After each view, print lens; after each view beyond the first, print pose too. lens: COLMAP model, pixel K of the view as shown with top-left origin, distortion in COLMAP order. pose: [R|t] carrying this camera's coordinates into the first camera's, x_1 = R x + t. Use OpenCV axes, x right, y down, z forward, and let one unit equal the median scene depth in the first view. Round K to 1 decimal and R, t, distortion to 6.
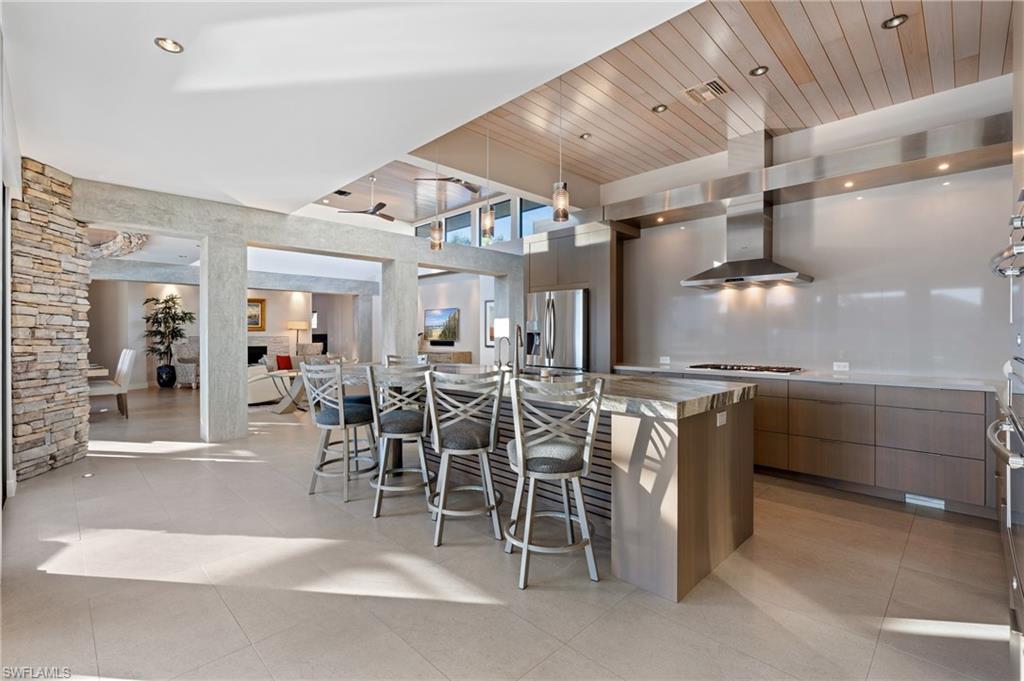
lens RADIAL K [[459.0, 0, 514.2], [0, 459.0, 339.5], [0, 0, 1]] dist [-0.003030, 0.000292]
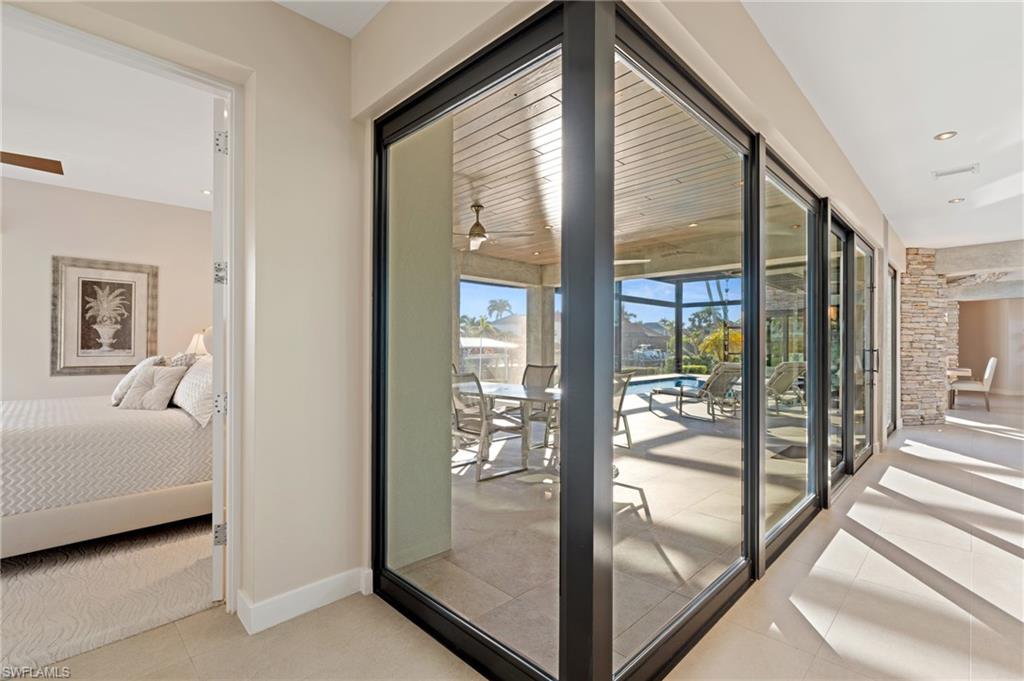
lens RADIAL K [[459.0, 0, 513.8], [0, 459.0, 342.0], [0, 0, 1]] dist [-0.003030, 0.000292]
pose [[-0.002707, -0.008488, -0.999960, 0.704336], [-0.011069, 0.999903, -0.008458, 0.006218], [0.999935, 0.011045, -0.002801, -0.521425]]
